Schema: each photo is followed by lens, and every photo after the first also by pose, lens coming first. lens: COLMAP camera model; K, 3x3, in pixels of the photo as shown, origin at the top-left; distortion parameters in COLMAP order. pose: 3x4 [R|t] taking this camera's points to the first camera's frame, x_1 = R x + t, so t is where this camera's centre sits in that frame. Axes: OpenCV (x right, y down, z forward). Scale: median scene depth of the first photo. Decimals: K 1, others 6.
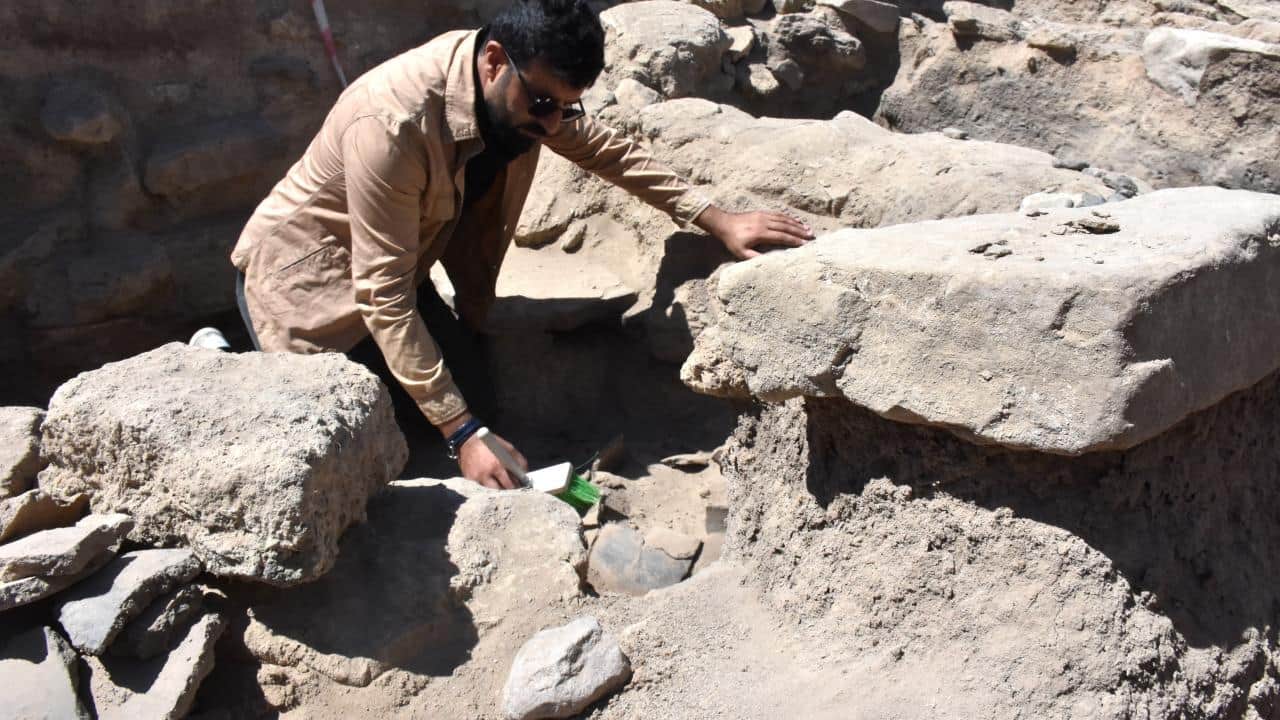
lens RADIAL K [[965.7, 0, 640.0], [0, 965.7, 360.0], [0, 0, 1]] dist [-0.000862, -0.000208]
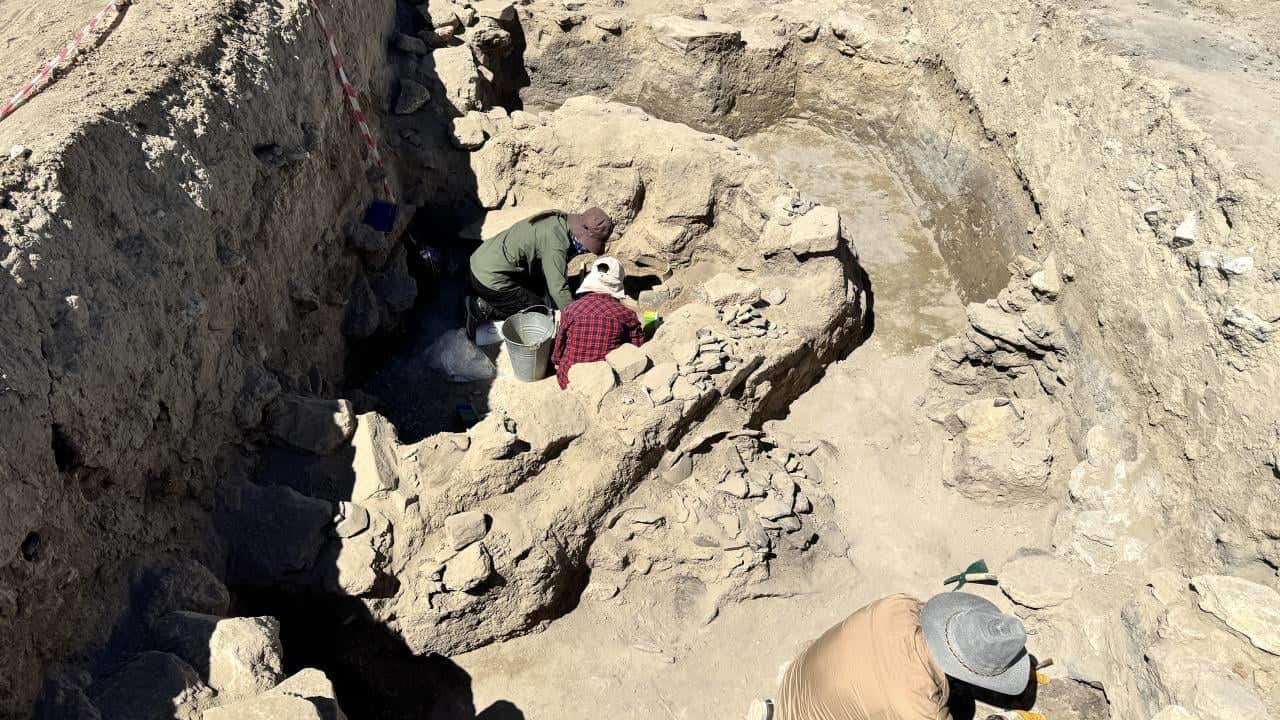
lens RADIAL K [[965.7, 0, 640.0], [0, 965.7, 360.0], [0, 0, 1]] dist [-0.000862, -0.000208]
pose [[0.763770, -0.406610, 0.501322, -0.892263], [0.261687, 0.905018, 0.335355, -0.372898], [-0.590064, -0.124944, 0.797630, -0.817621]]
